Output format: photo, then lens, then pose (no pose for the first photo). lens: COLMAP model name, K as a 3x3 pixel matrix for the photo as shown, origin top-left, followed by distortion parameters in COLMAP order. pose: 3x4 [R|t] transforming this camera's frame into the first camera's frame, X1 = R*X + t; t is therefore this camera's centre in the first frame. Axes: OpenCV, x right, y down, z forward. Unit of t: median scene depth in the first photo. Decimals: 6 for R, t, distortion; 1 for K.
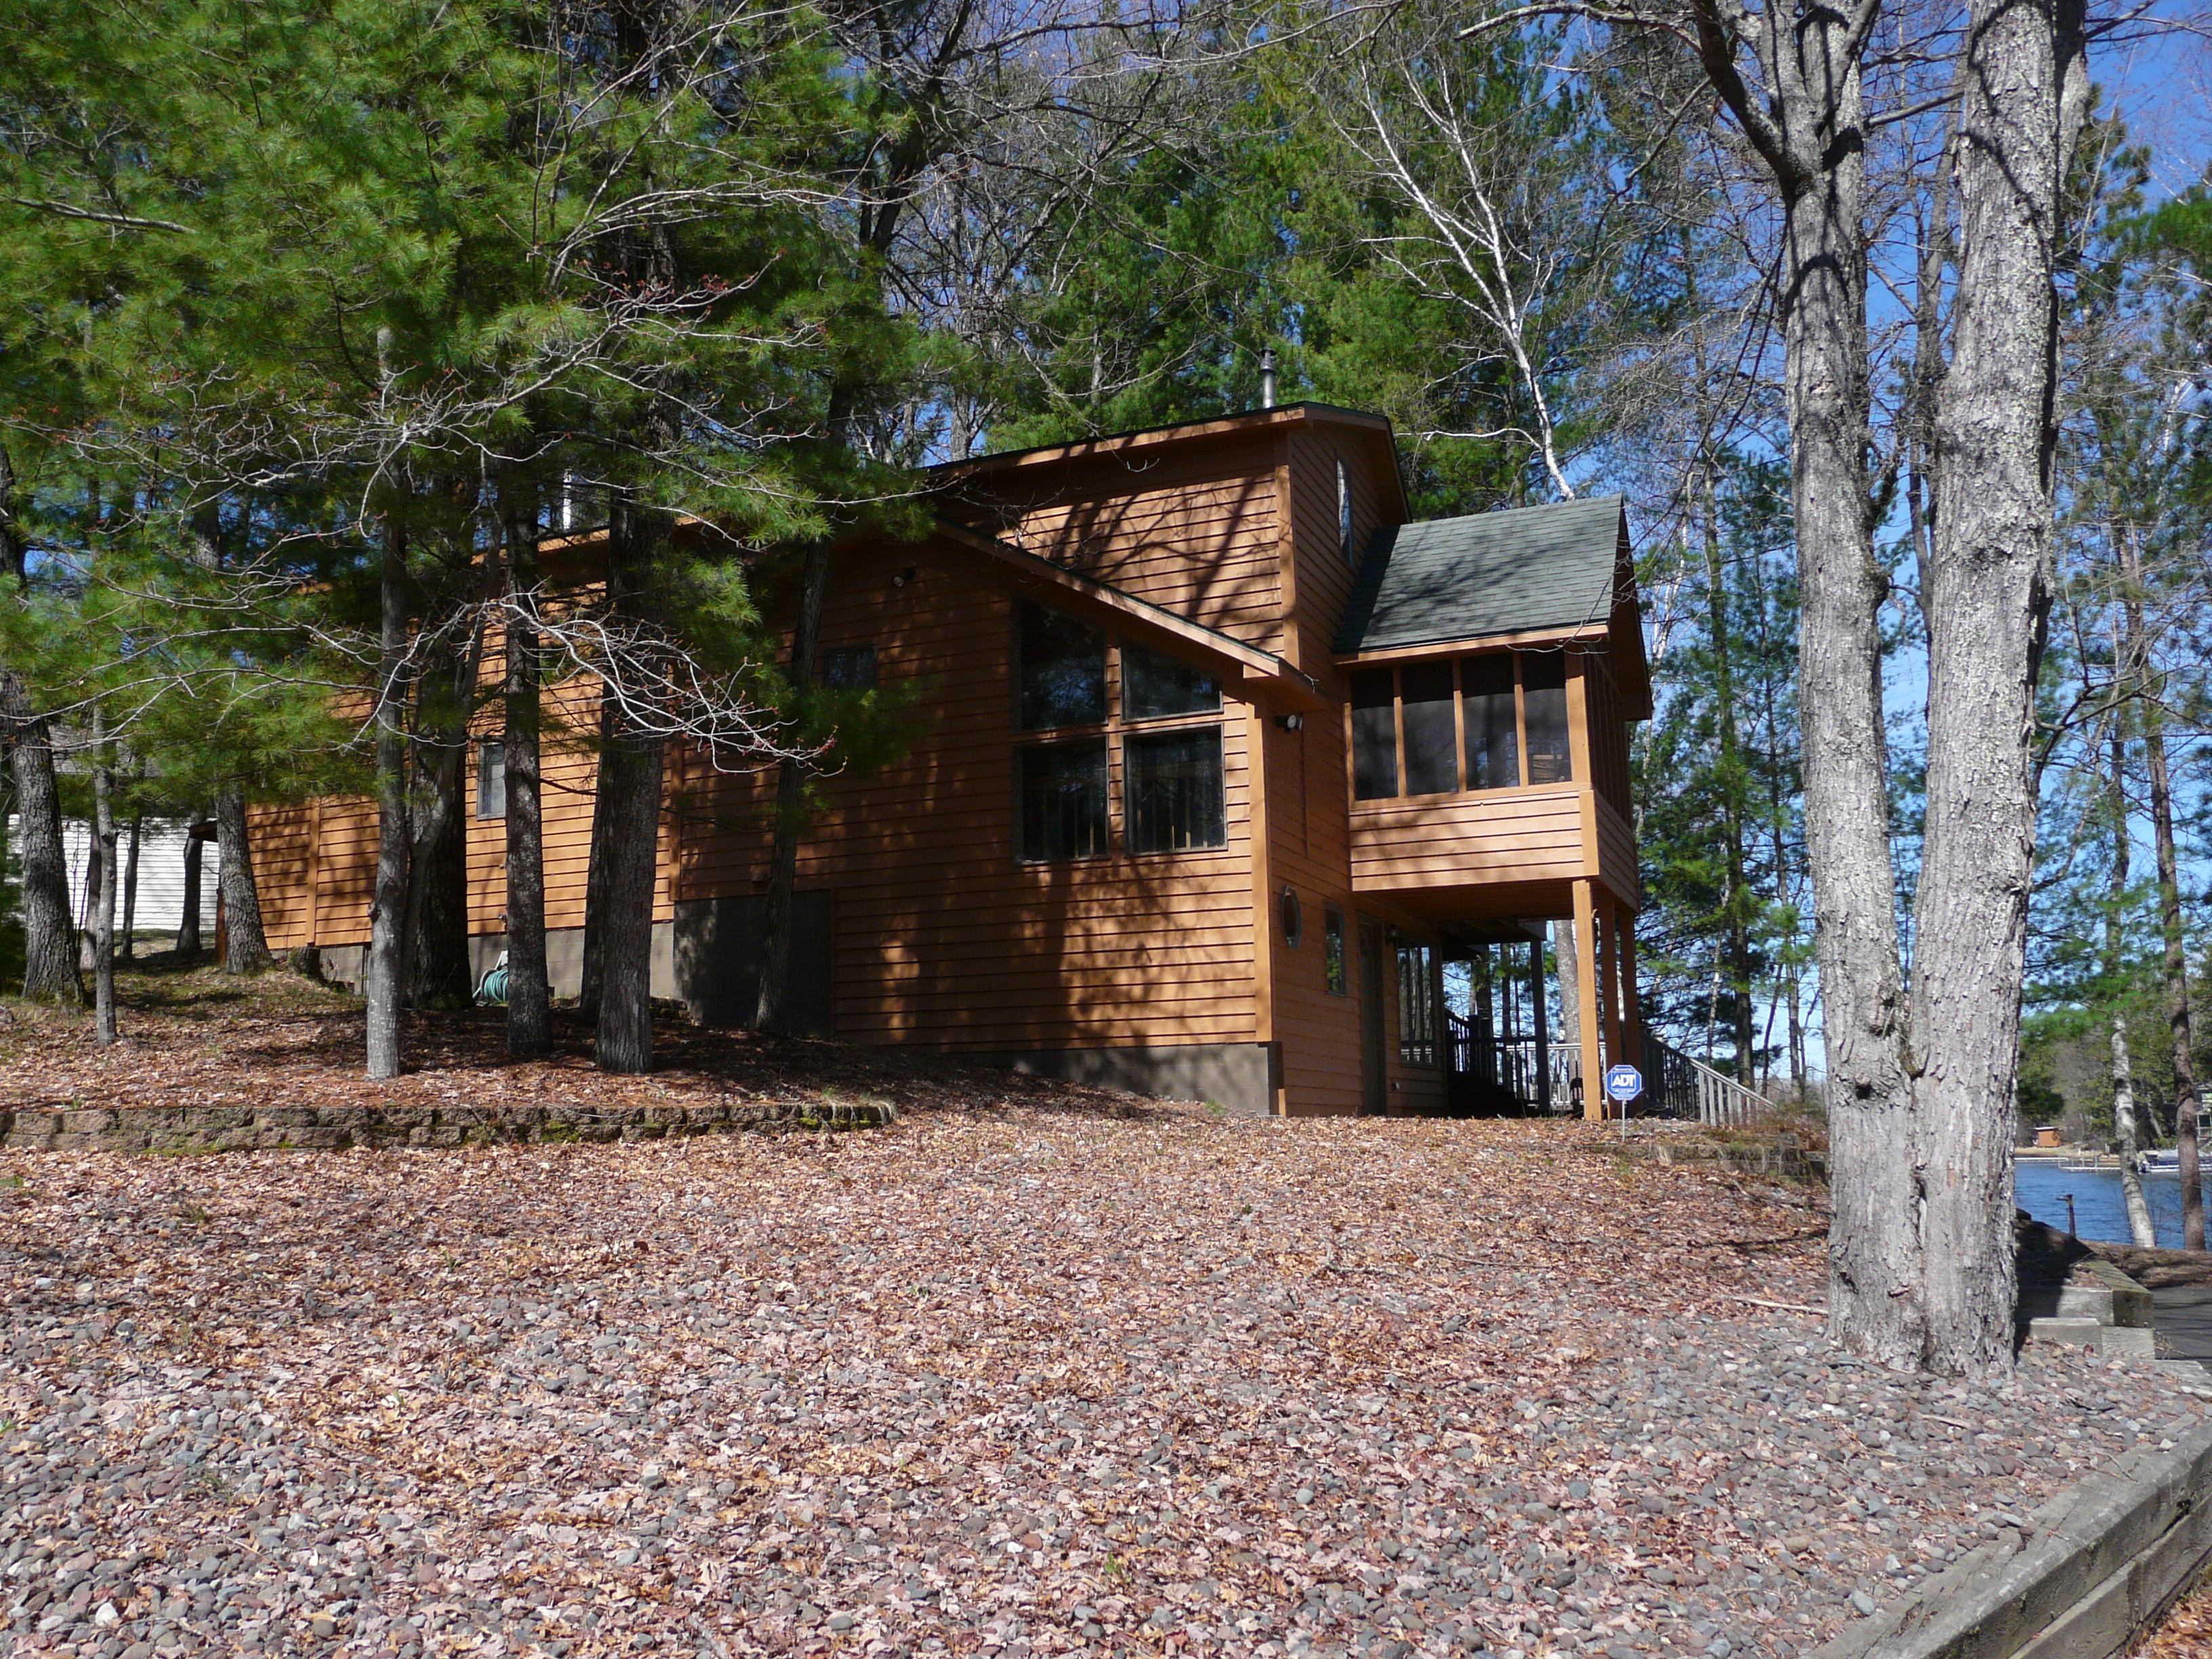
lens RADIAL K [[1834.0, 0, 1105.5], [0, 1834.0, 852.8], [0, 0, 1]] dist [-0.098079, 0.032800]
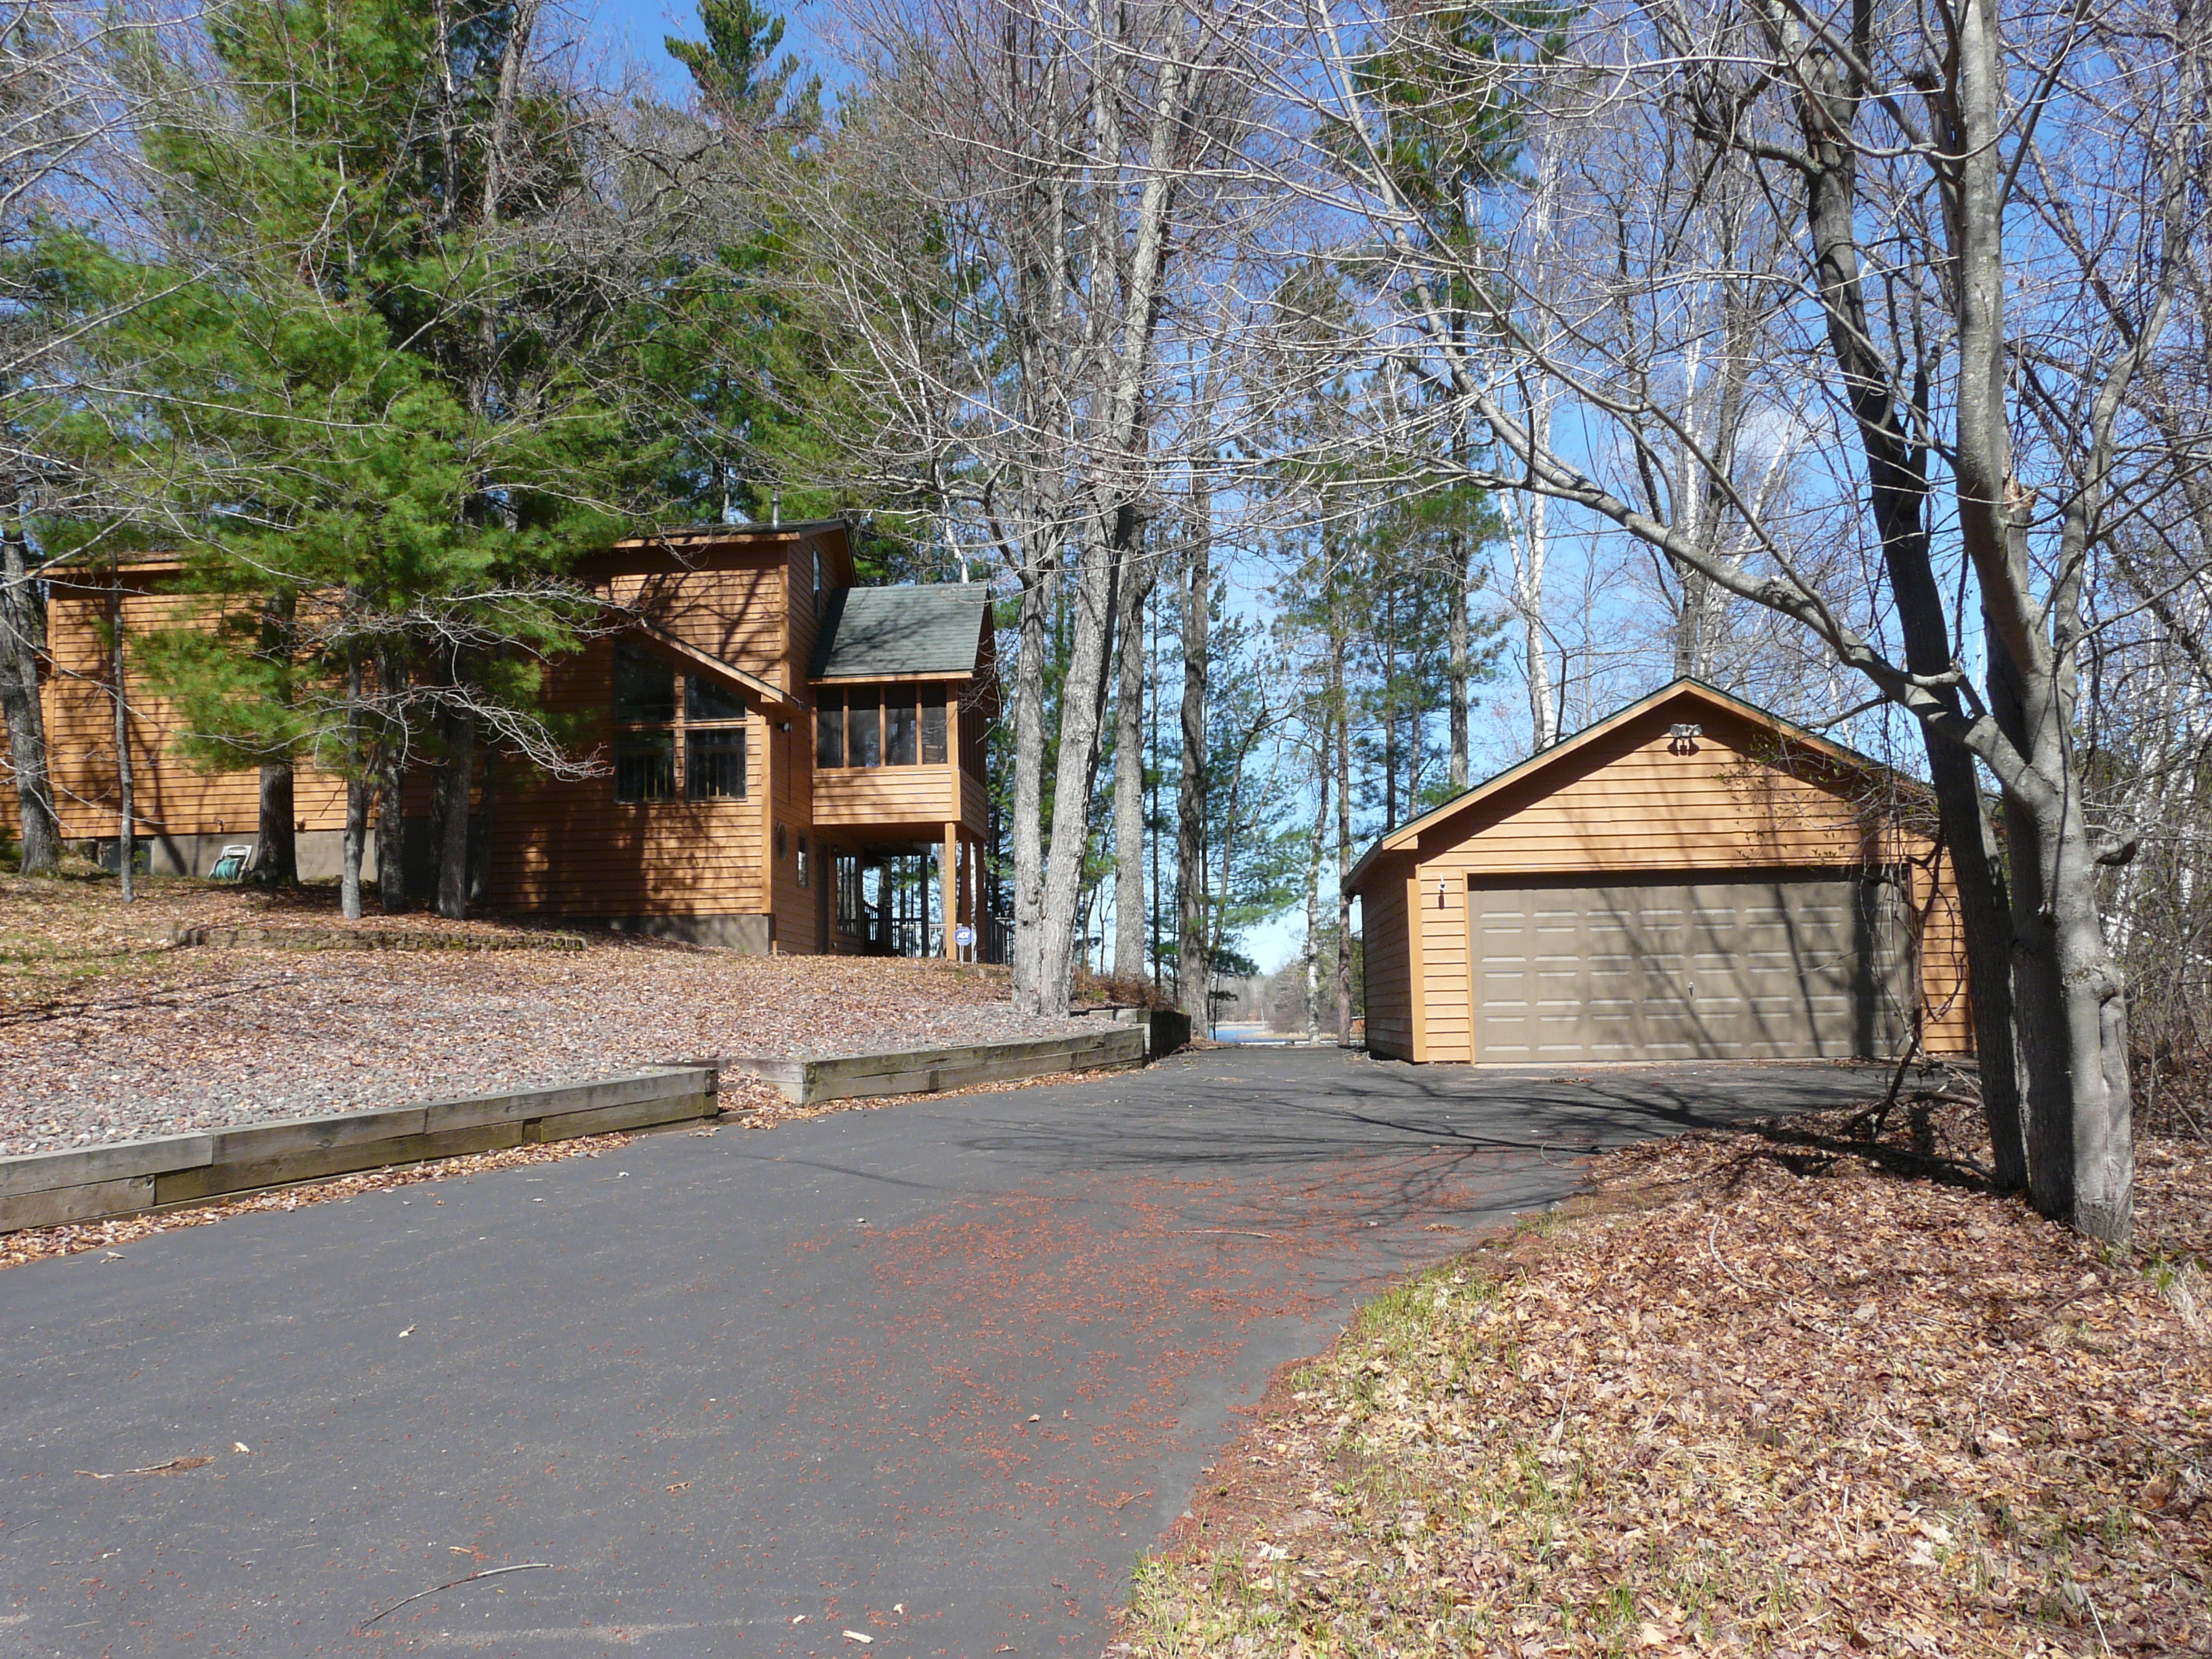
lens RADIAL K [[1834.0, 0, 1102.3], [0, 1834.0, 833.9], [0, 0, 1]] dist [-0.098079, 0.032800]
pose [[0.947637, 0.028508, 0.318075, -0.144826], [-0.043333, 0.998275, 0.039627, -0.047822], [-0.316396, -0.051335, 0.947237, -0.652842]]
